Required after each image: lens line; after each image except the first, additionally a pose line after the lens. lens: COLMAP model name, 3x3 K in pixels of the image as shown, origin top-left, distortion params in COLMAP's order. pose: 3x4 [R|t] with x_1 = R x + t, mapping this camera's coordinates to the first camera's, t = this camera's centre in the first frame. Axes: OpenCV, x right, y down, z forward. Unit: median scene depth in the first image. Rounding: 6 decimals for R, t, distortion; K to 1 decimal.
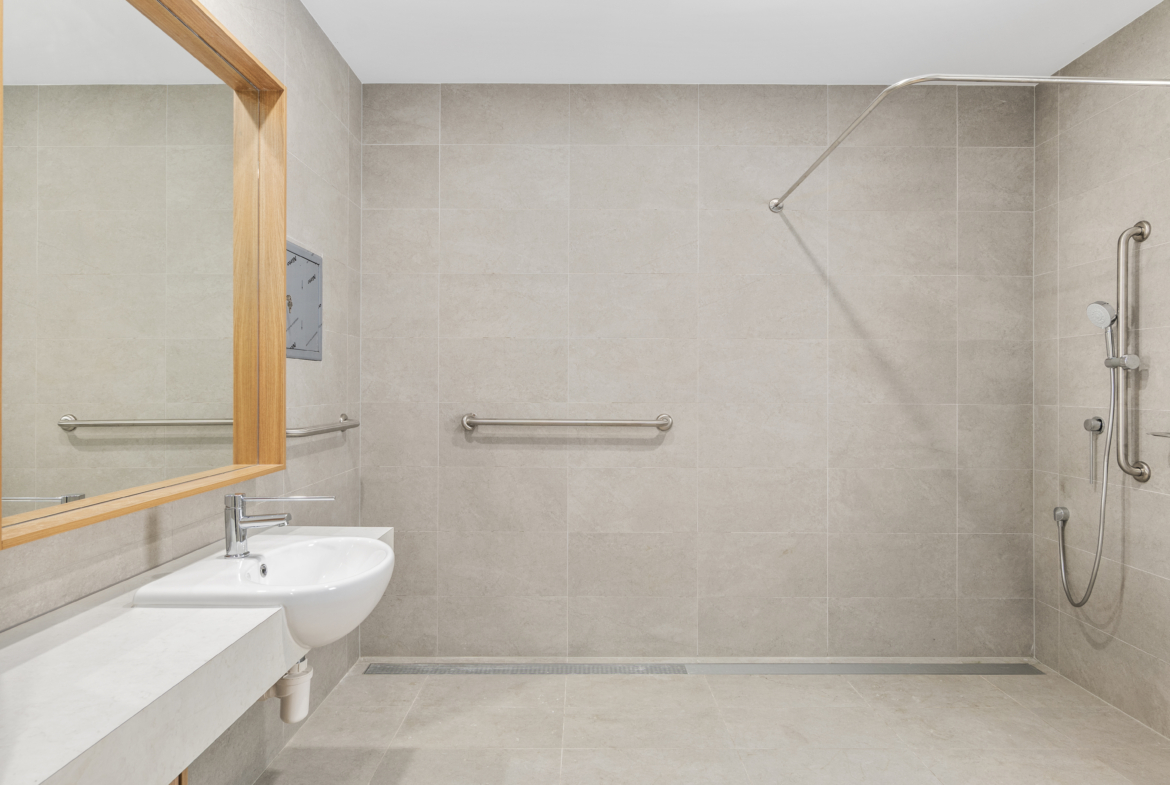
lens RADIAL K [[640.8, 0, 588.4], [0, 640.8, 390.5], [0, 0, 1]] dist [0.006273, 0.000620]
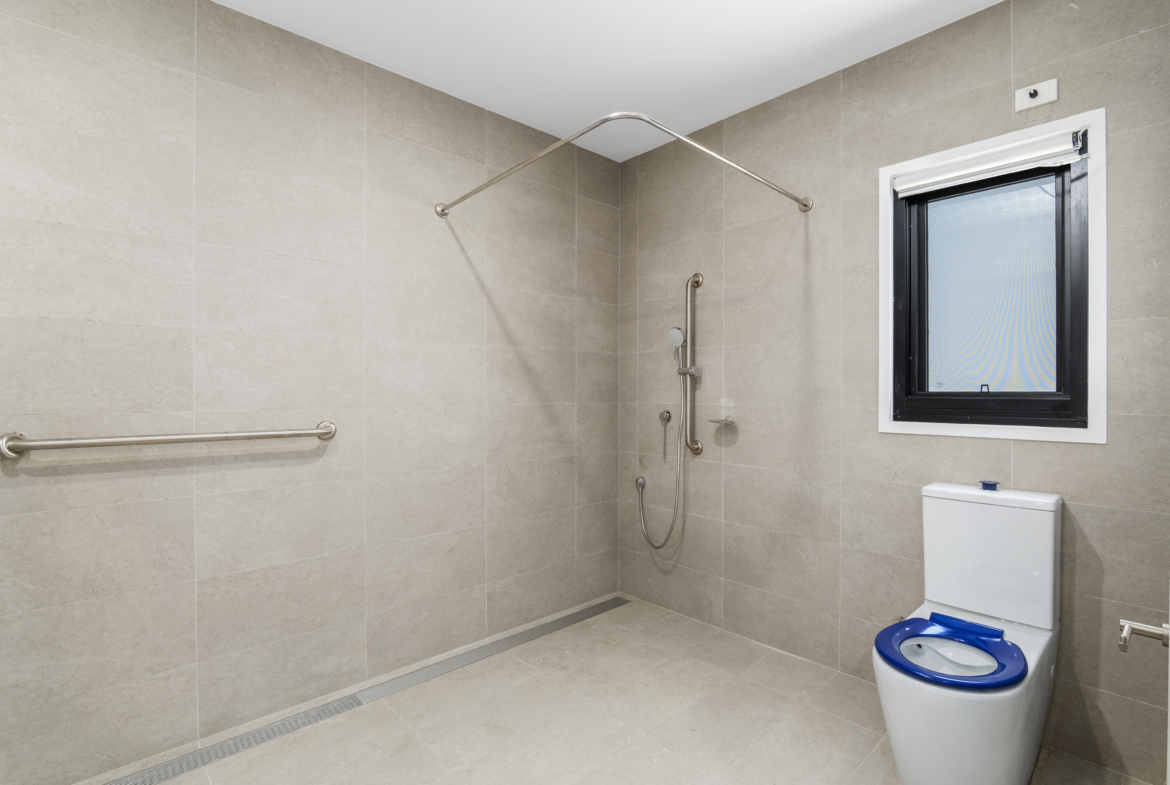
lens RADIAL K [[545.6, 0, 587.9], [0, 545.6, 395.9], [0, 0, 1]] dist [-0.019636, 0.004978]
pose [[0.746172, -0.011725, 0.665650, -0.110129], [0.008273, 0.999931, 0.008339, -0.001091], [-0.665702, -0.000715, 0.746217, 0.204918]]
